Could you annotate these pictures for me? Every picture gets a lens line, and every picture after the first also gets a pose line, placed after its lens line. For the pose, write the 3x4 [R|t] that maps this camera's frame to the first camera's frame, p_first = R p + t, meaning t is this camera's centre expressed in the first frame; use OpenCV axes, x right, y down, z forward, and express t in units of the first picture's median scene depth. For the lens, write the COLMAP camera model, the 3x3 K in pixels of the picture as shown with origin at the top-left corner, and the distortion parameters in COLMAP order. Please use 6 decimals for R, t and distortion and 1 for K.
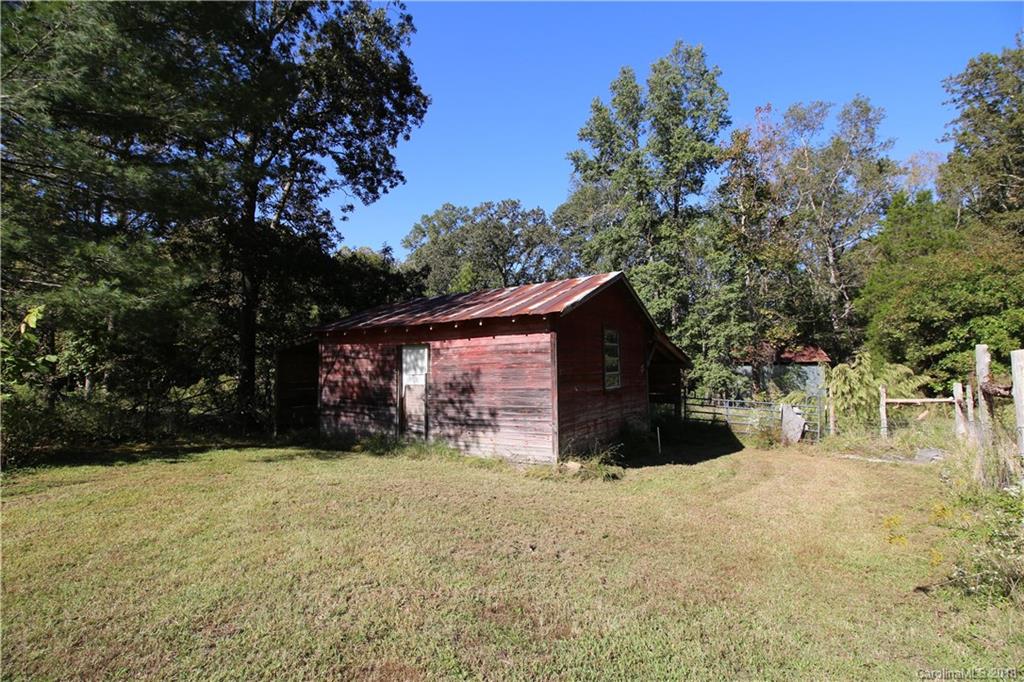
lens RADIAL K [[474.5, 0, 511.6], [0, 474.5, 333.3], [0, 0, 1]] dist [-0.000429, -0.013051]
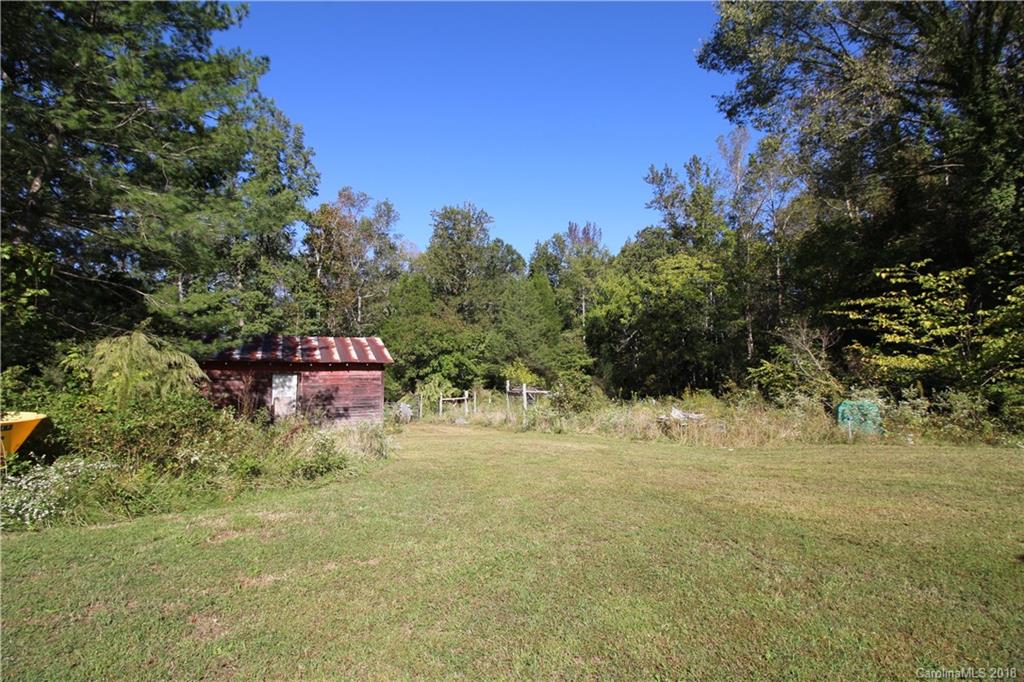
lens RADIAL K [[474.5, 0, 511.6], [0, 474.5, 333.3], [0, 0, 1]] dist [-0.000429, -0.013051]
pose [[0.515855, 0.088146, 0.852129, -0.482321], [-0.069840, 0.995709, -0.060719, -0.026865], [-0.853824, -0.028190, 0.519798, -0.213531]]
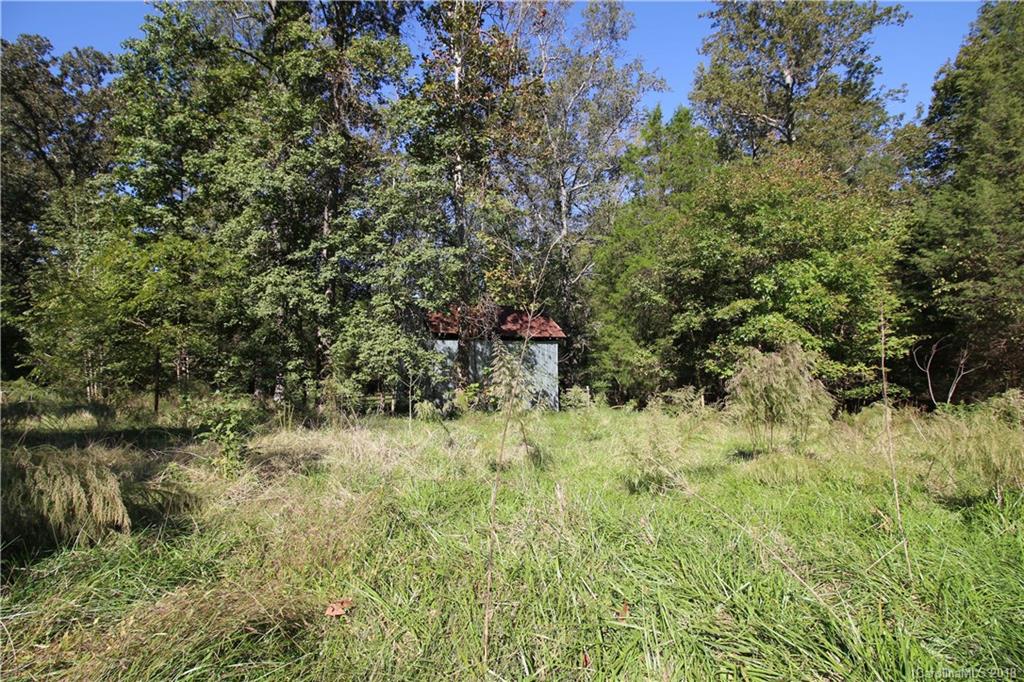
lens RADIAL K [[474.5, 0, 511.6], [0, 474.5, 333.3], [0, 0, 1]] dist [-0.000429, -0.013051]
pose [[0.845805, 0.047373, 0.531385, 0.358132], [-0.050170, 0.998698, -0.009179, 0.089335], [-0.531129, -0.018896, 0.847081, 0.669942]]
